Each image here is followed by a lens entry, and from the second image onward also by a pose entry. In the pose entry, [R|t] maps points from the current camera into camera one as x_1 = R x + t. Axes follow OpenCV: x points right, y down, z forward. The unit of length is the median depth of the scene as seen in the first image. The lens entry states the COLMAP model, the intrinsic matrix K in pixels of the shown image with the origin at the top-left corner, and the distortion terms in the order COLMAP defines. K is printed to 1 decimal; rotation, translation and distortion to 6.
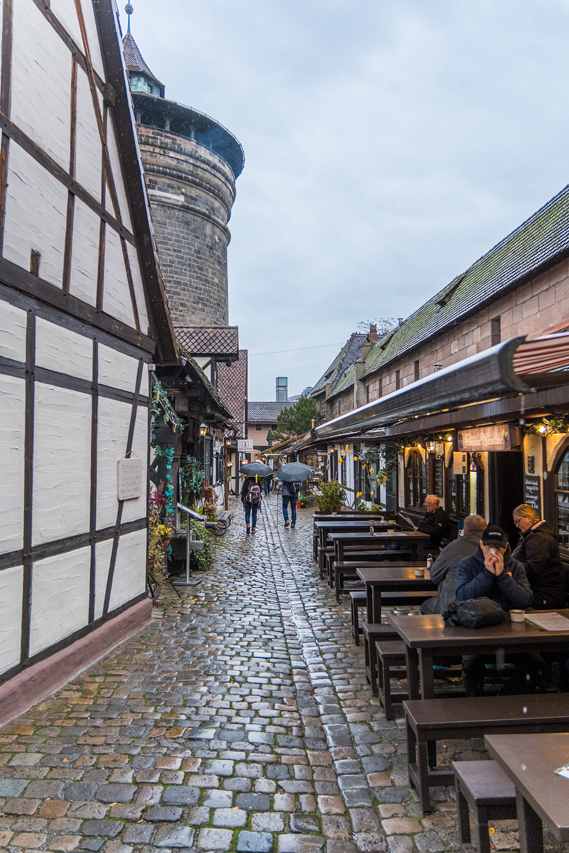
lens RADIAL K [[620.5, 0, 284.5], [0, 620.5, 426.5], [0, 0, 1]] dist [-0.000903, 0.003186]
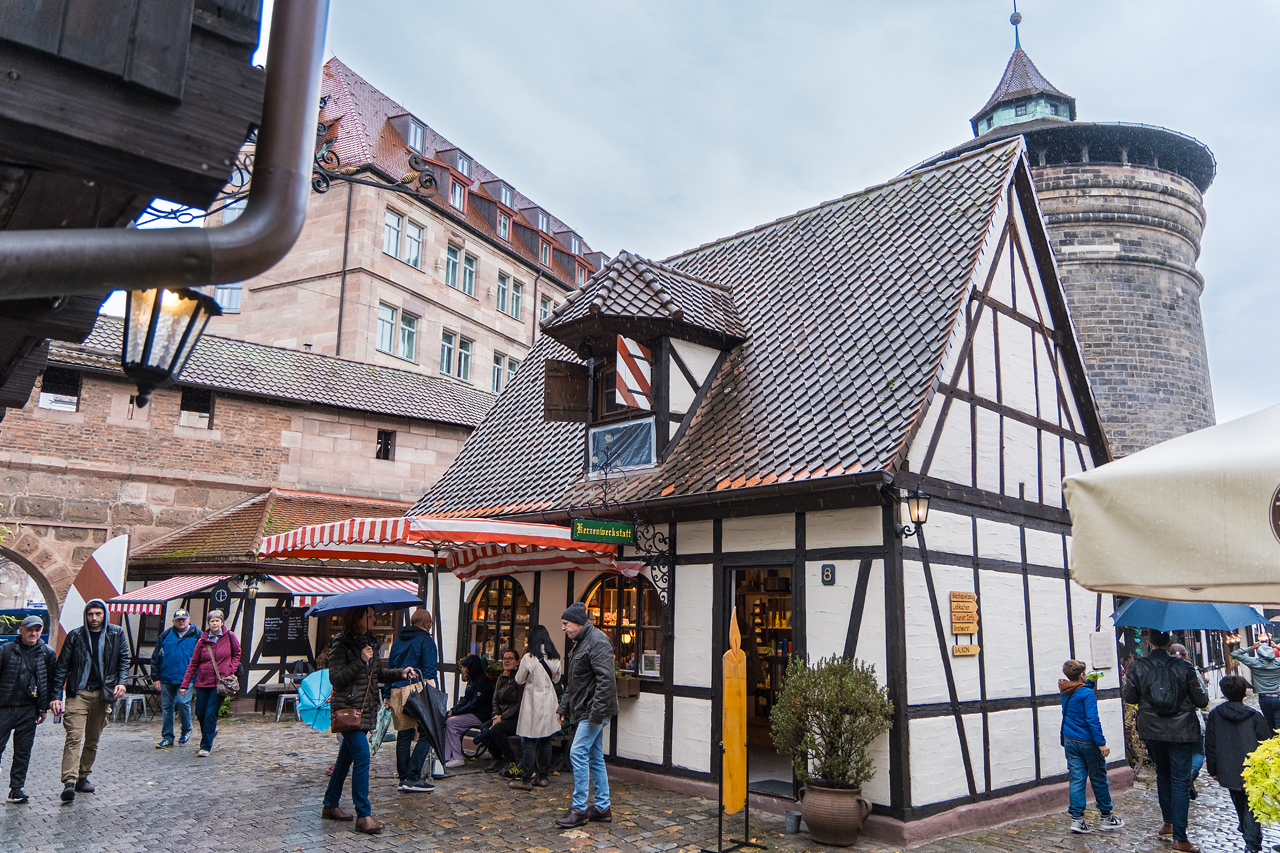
lens RADIAL K [[931.1, 0, 640.0], [0, 931.1, 426.5], [0, 0, 1]] dist [-0.000903, 0.003186]
pose [[0.790422, -0.107523, -0.603052, 0.021277], [0.012363, 0.987074, -0.159789, -0.007914], [0.612438, 0.118845, 0.781534, -0.123578]]
